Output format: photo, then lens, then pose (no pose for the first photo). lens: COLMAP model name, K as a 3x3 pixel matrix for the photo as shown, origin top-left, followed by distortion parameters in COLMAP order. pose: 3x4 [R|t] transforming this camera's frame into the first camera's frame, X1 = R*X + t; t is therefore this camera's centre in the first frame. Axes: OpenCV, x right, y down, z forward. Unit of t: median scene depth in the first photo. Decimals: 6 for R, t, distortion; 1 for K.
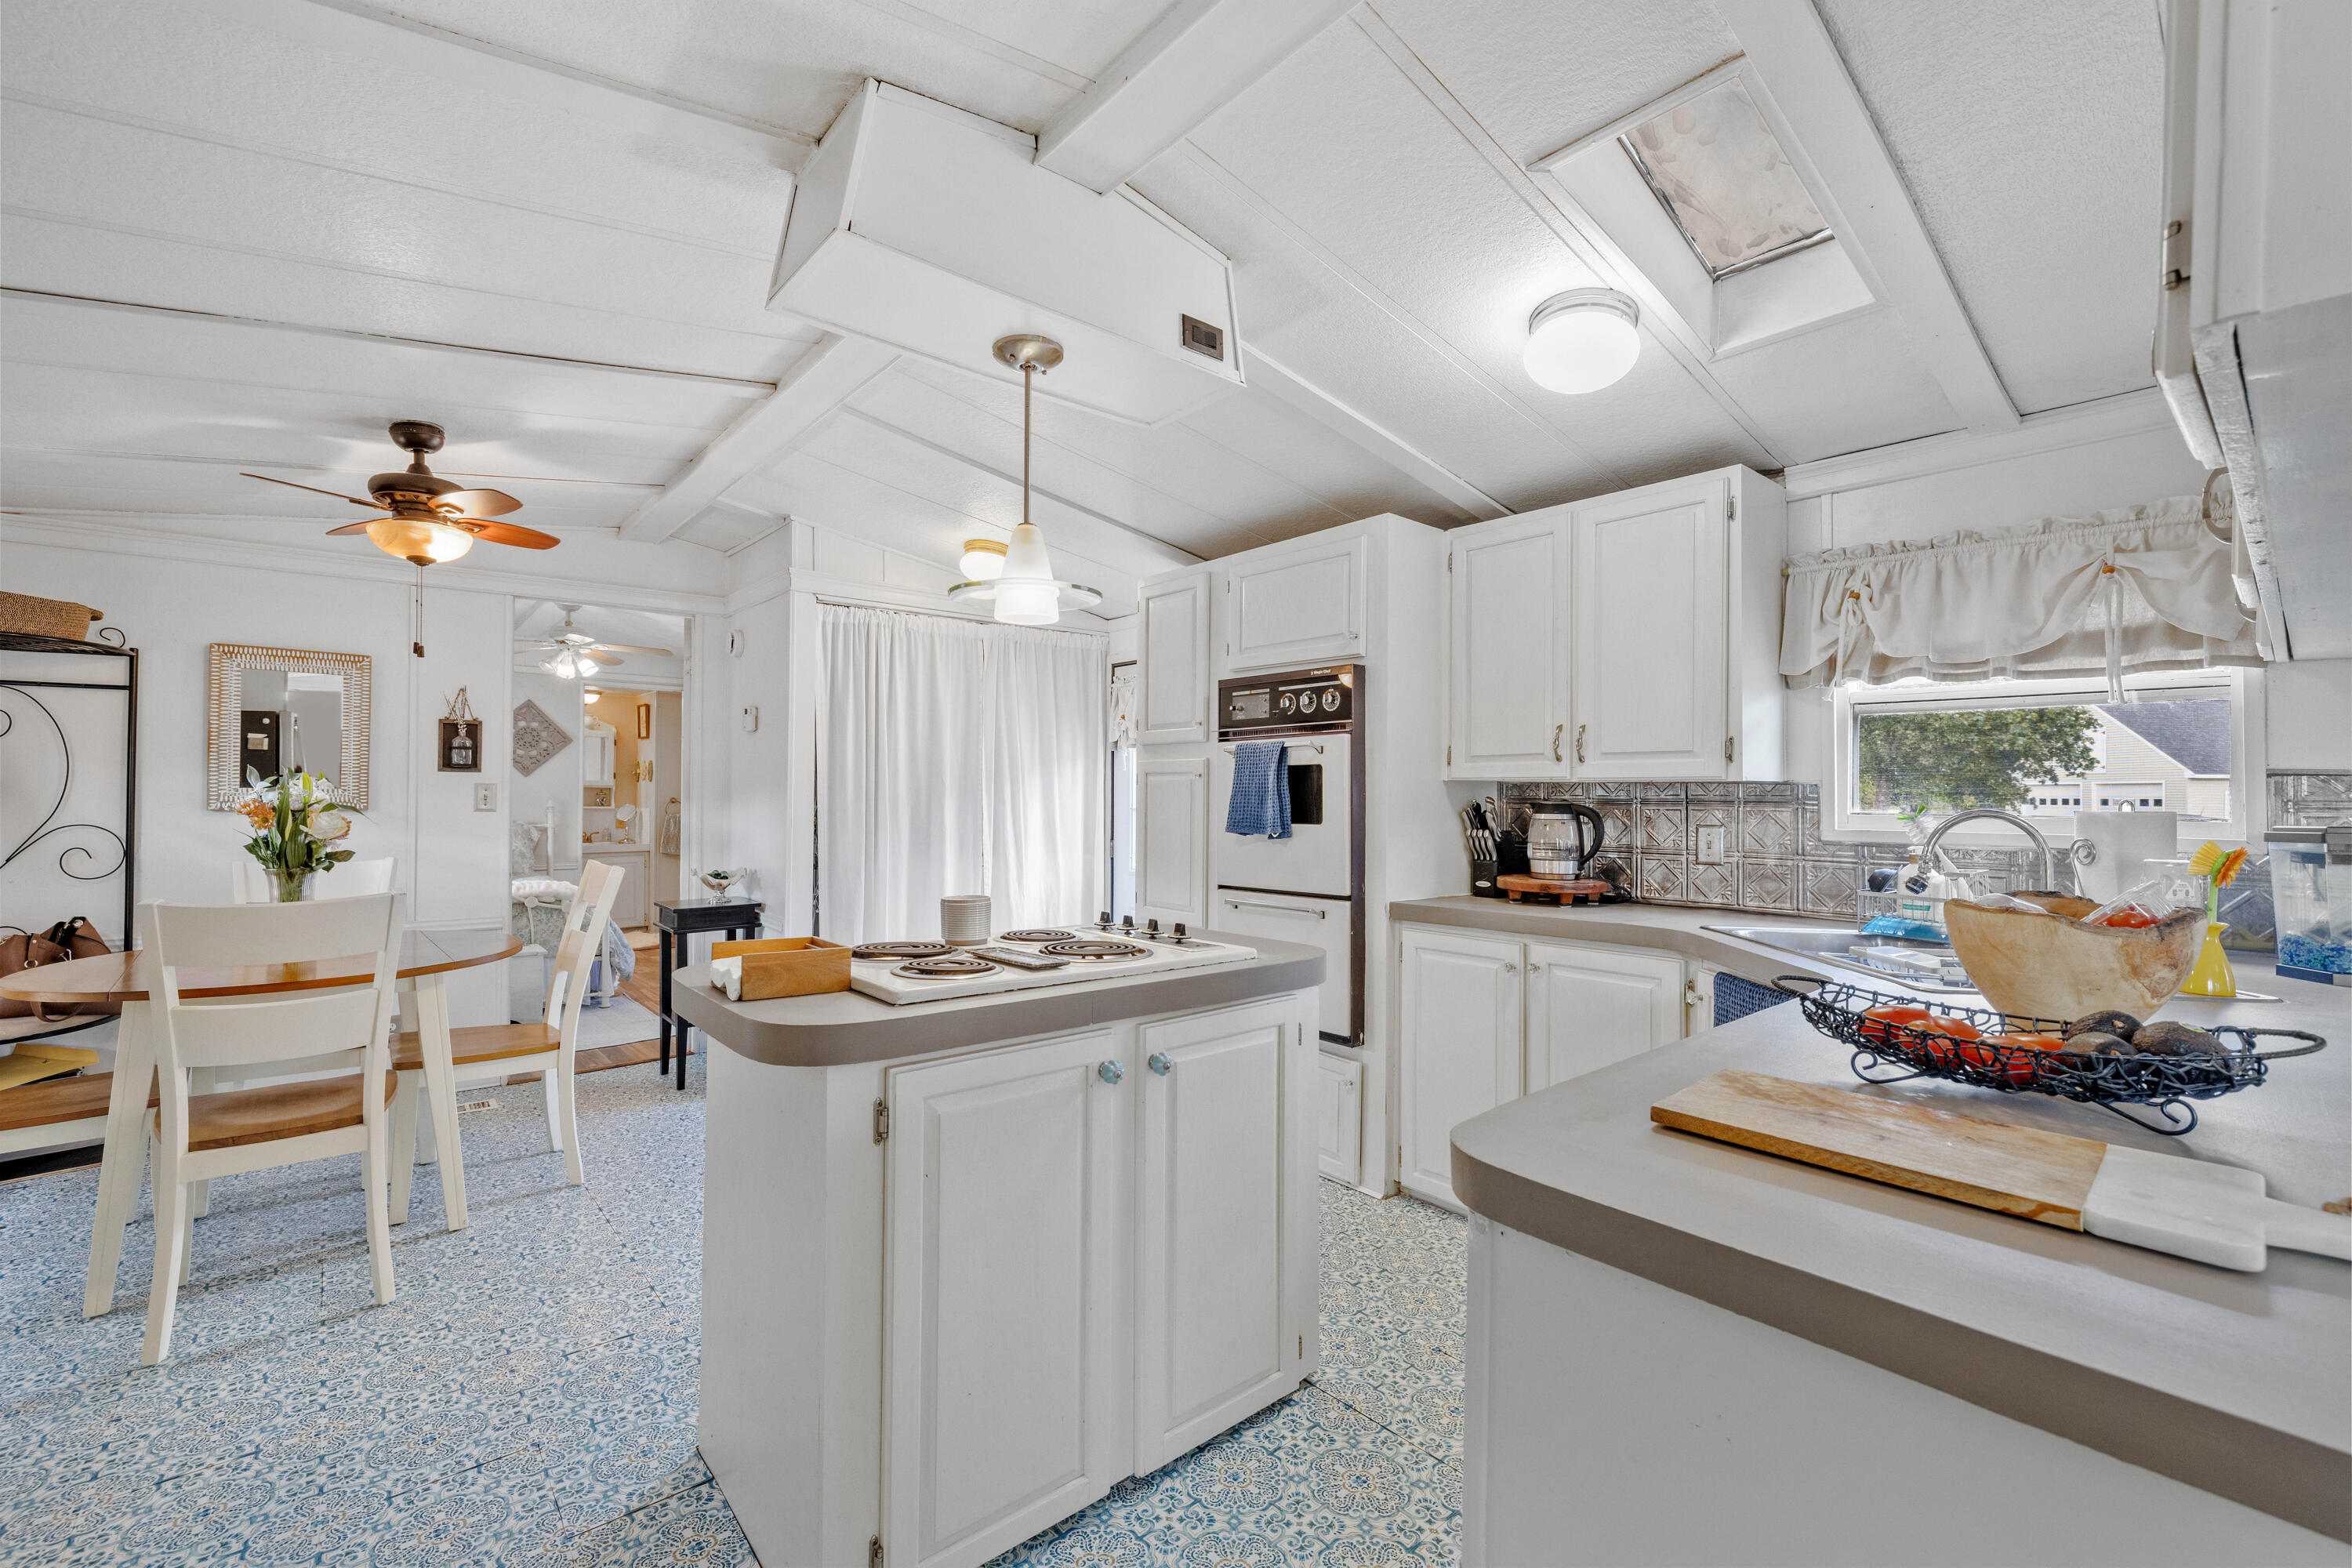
lens RADIAL K [[988.2, 0, 1182.8], [0, 988.2, 787.2], [0, 0, 1]] dist [0.002839, -0.001057]
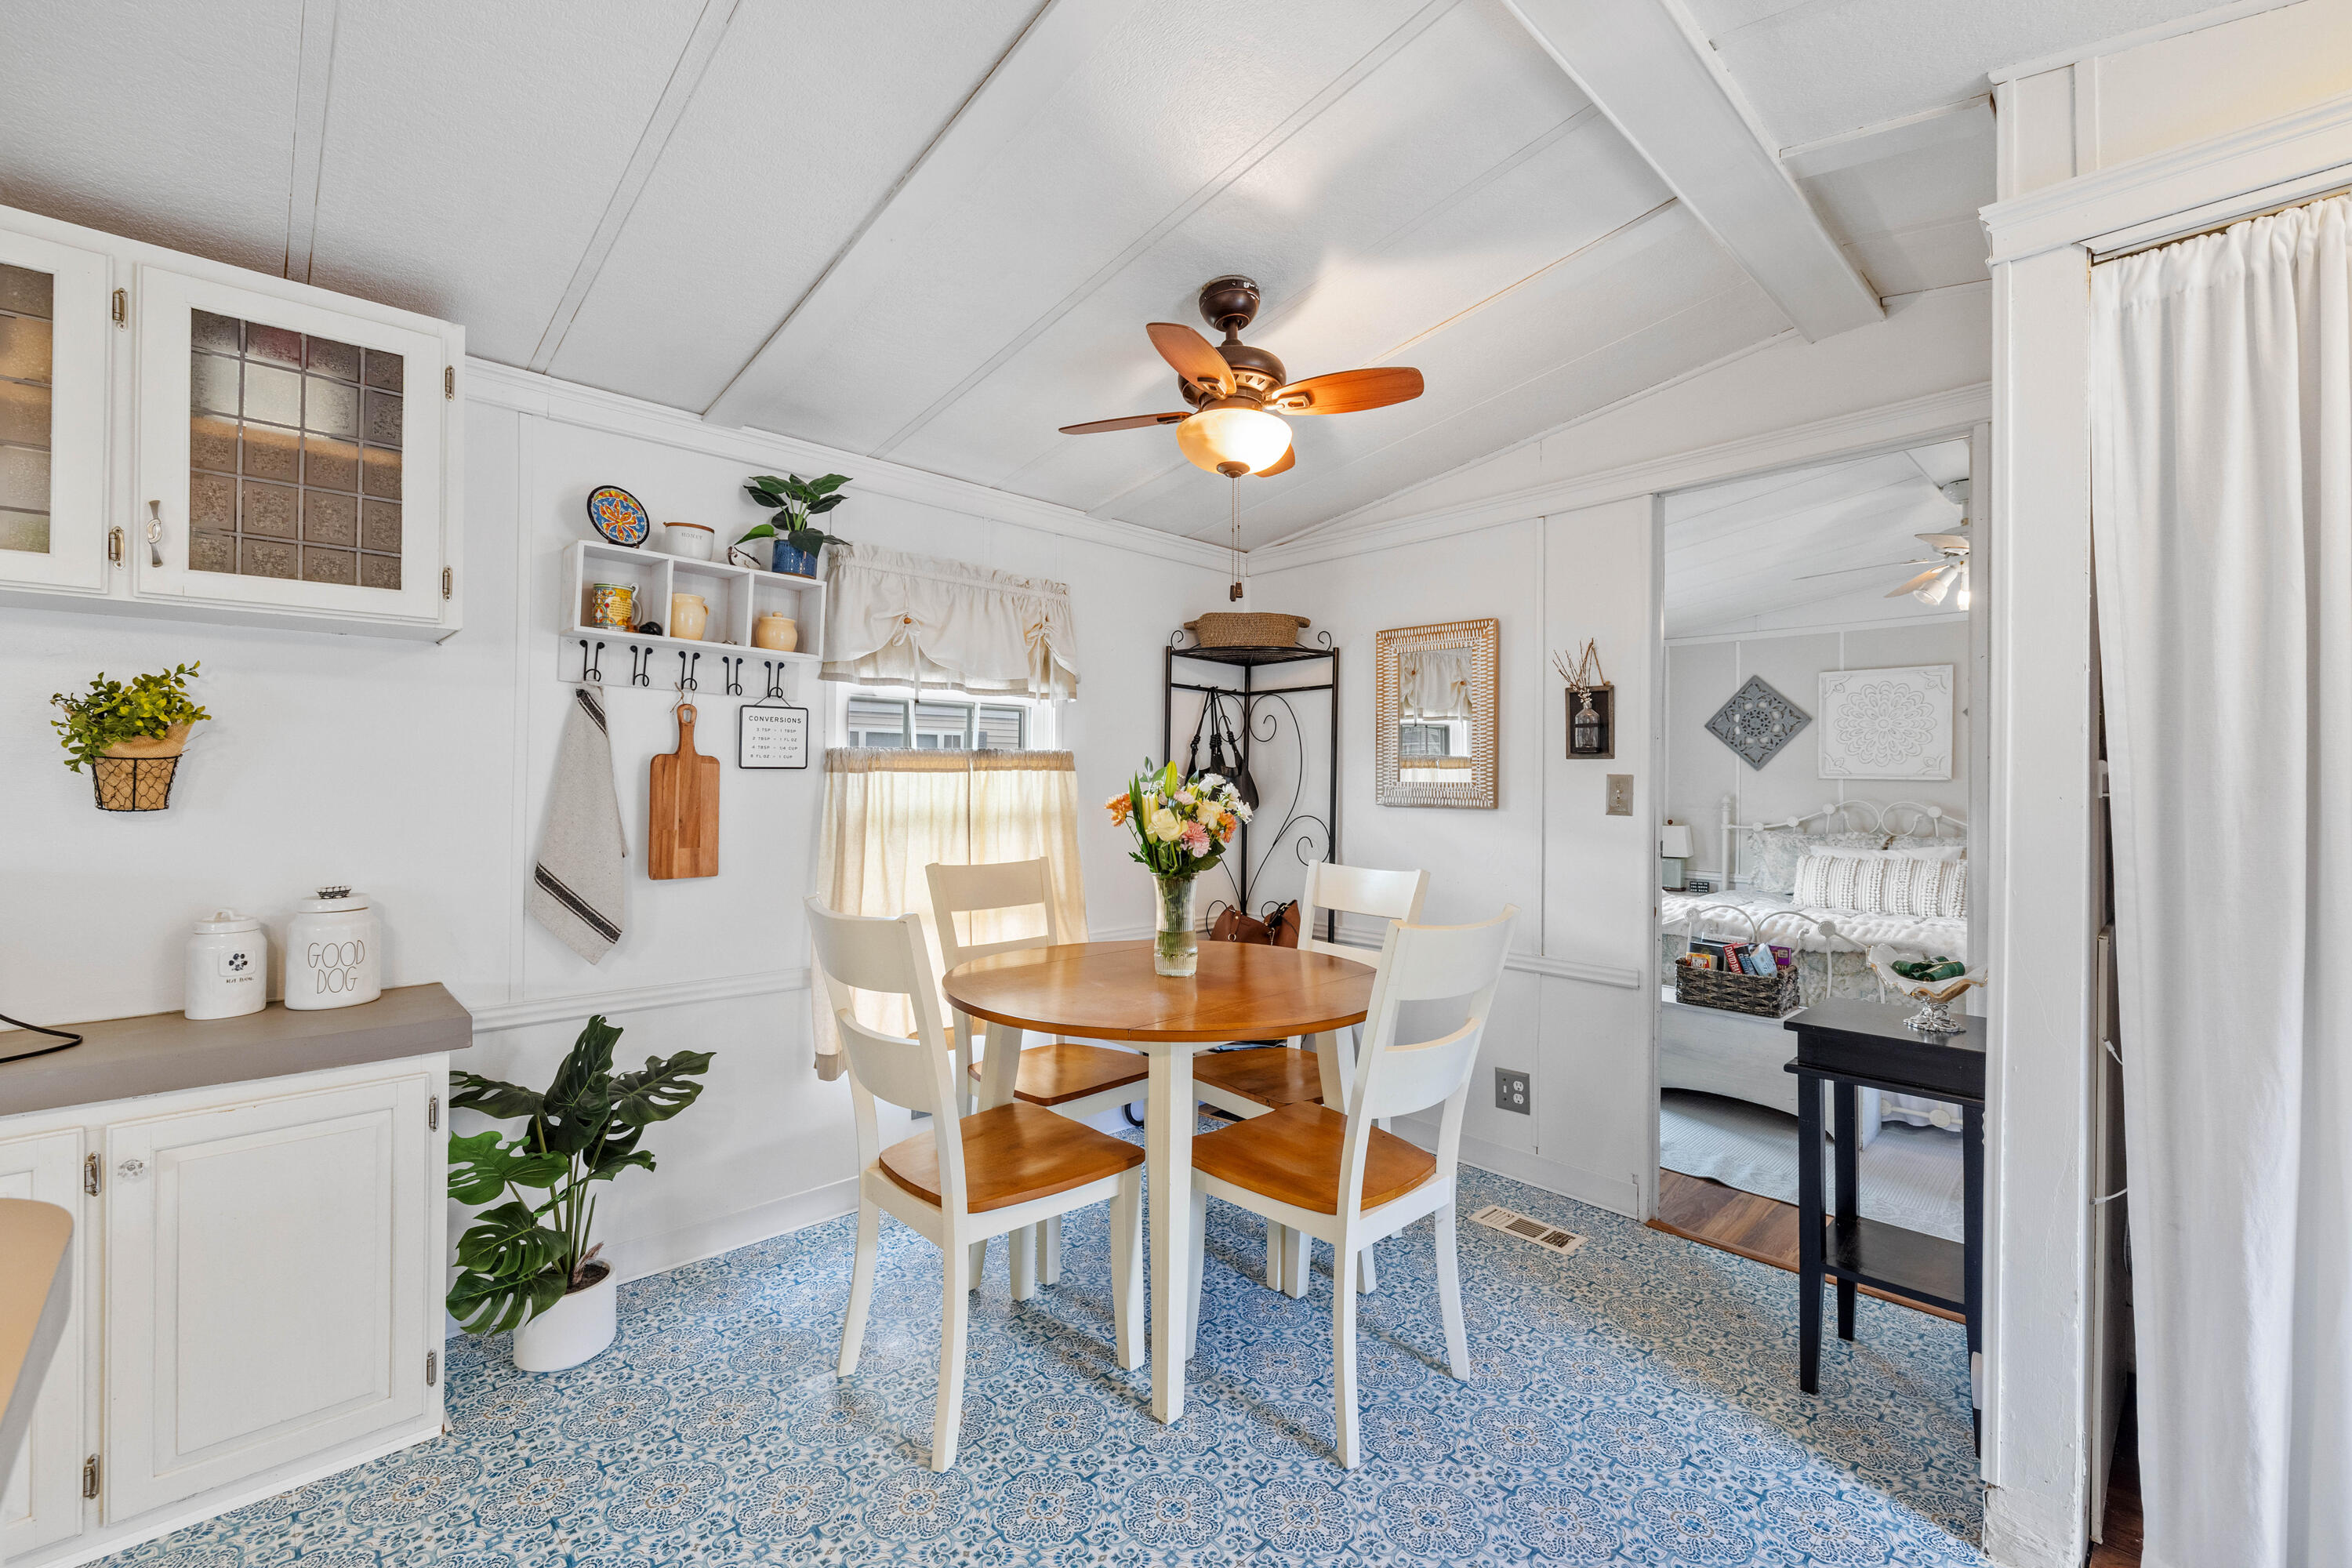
lens RADIAL K [[988.2, 0, 1182.3], [0, 988.2, 777.3], [0, 0, 1]] dist [0.002839, -0.001057]
pose [[0.056078, -0.009488, -0.998381, -0.038809], [0.000674, 0.999955, -0.009465, 0.006118], [0.998426, -0.000142, 0.056082, 0.891609]]
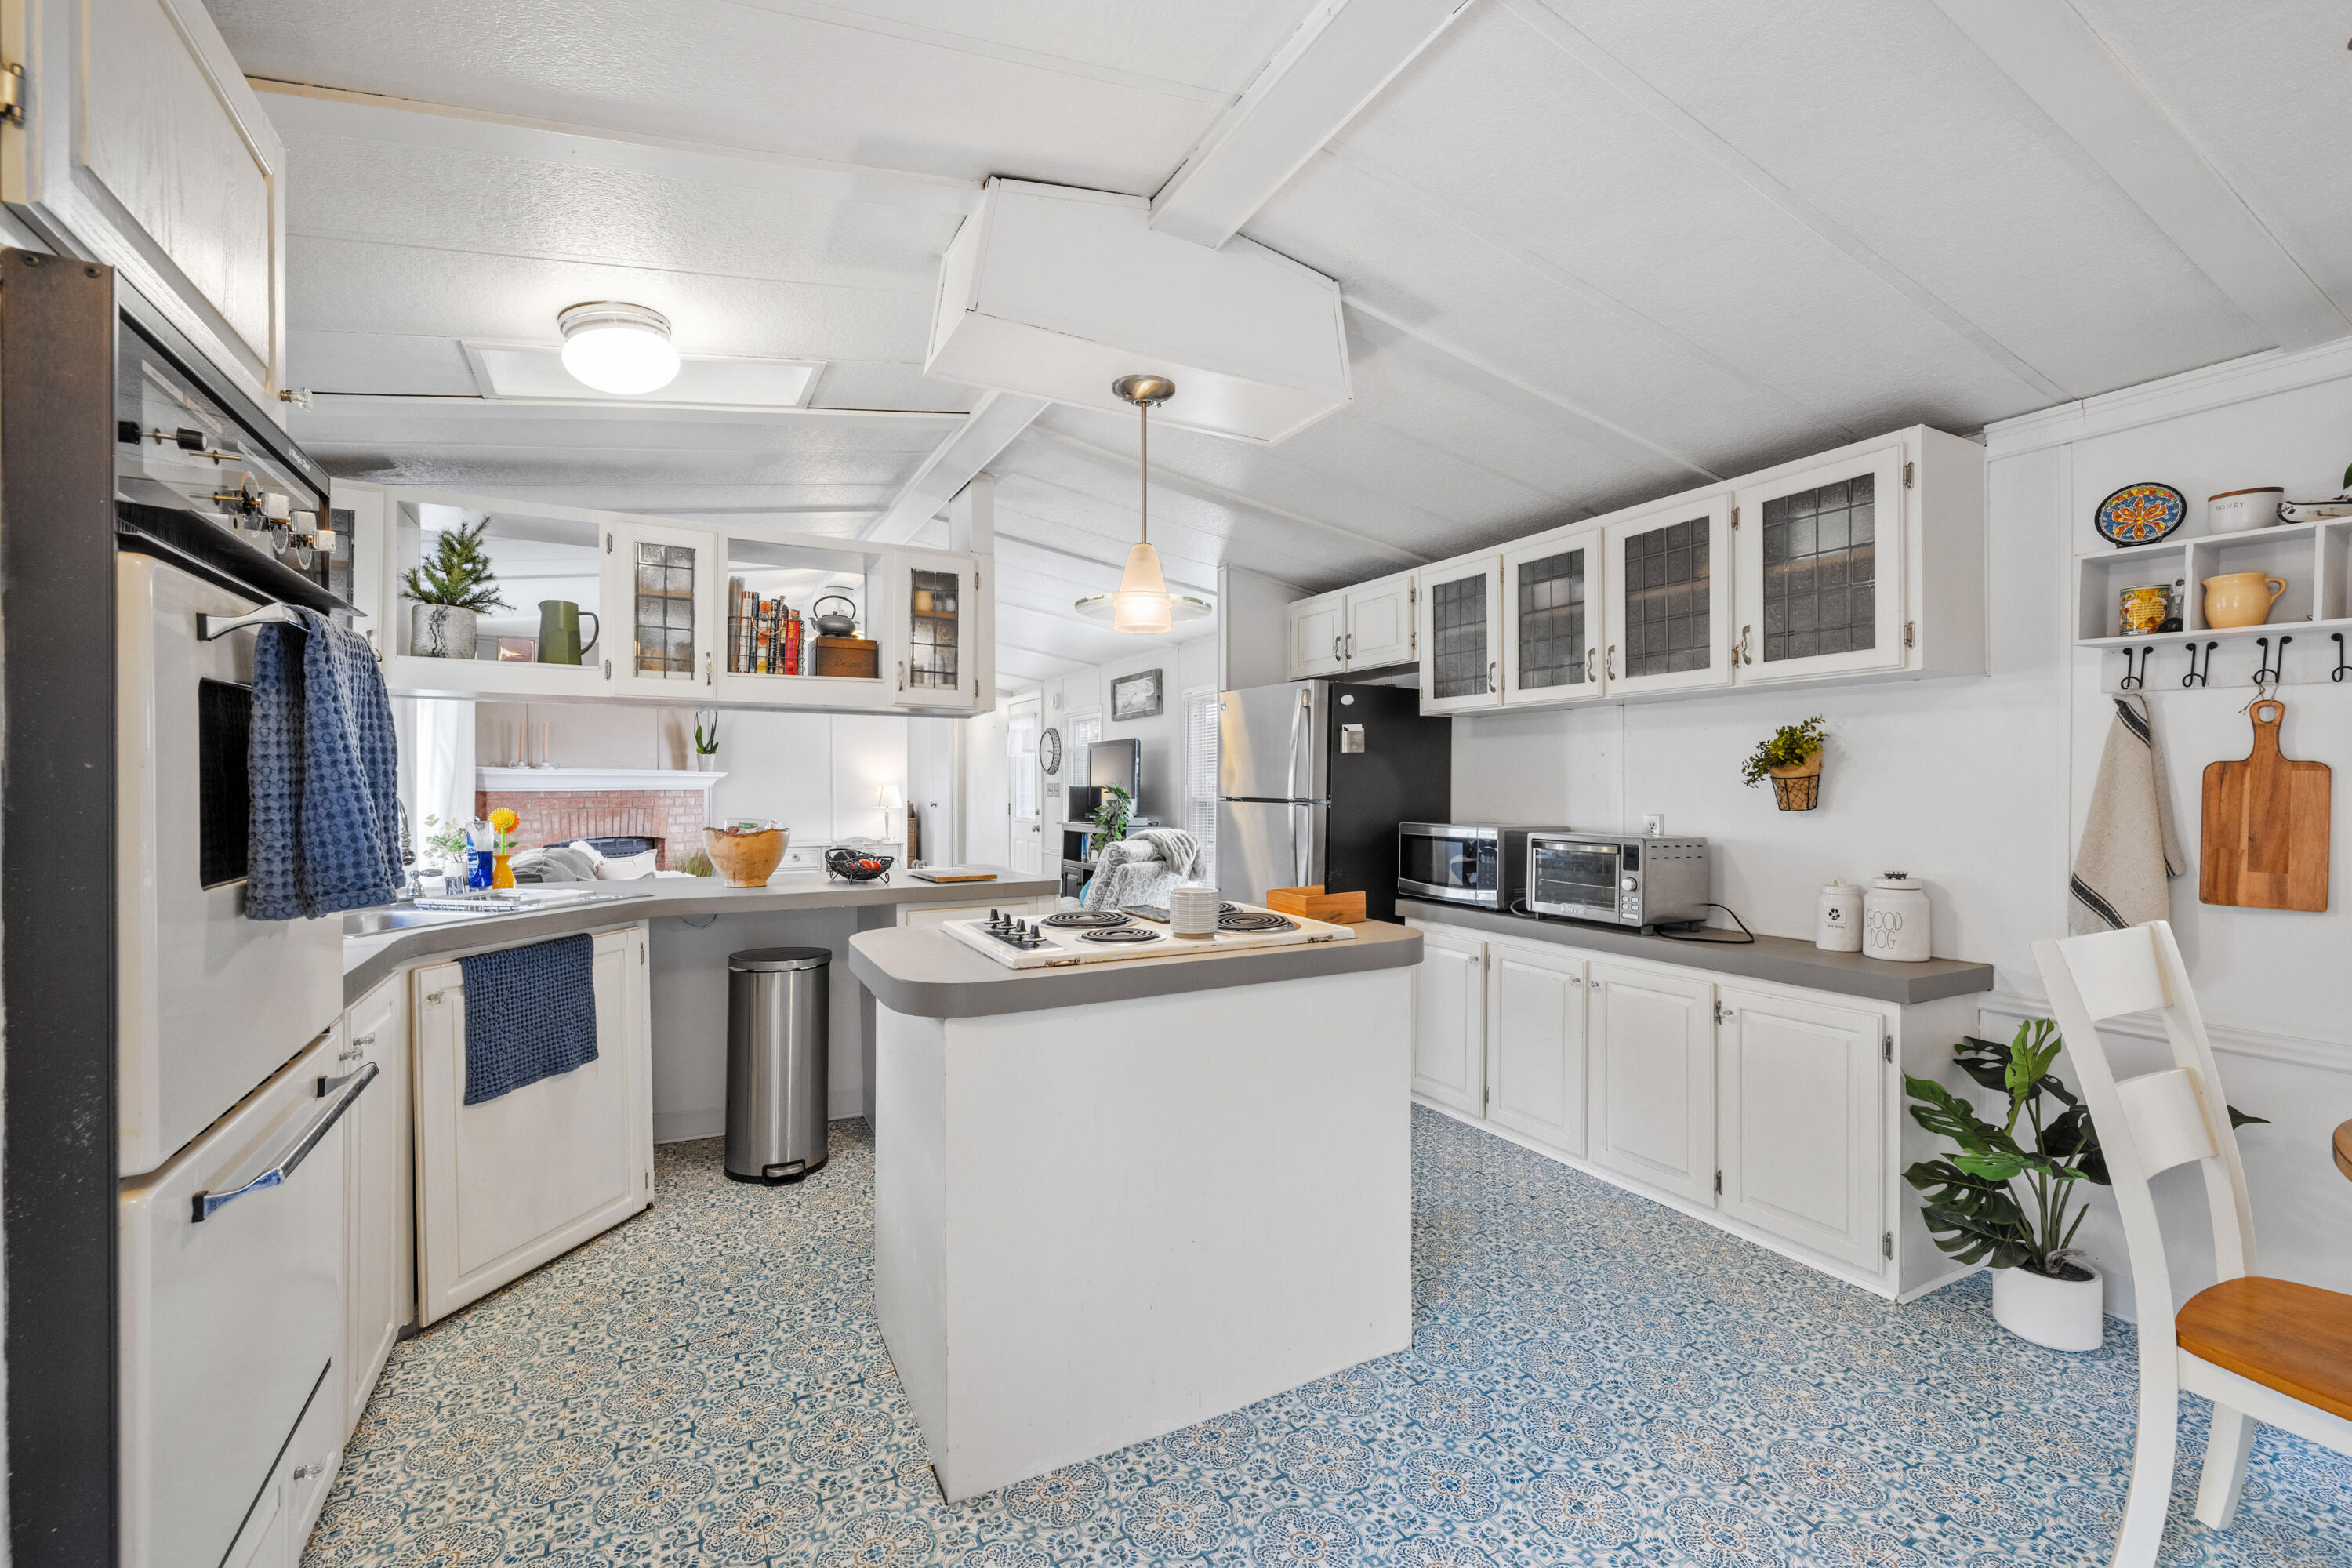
lens RADIAL K [[988.2, 0, 1174.5], [0, 988.2, 785.9], [0, 0, 1]] dist [0.002839, -0.001057]
pose [[-0.975844, -0.006725, 0.218367, -0.295883], [-0.008725, 0.999928, -0.008196, 0.009086], [-0.218296, -0.009903, -0.975832, 1.370603]]
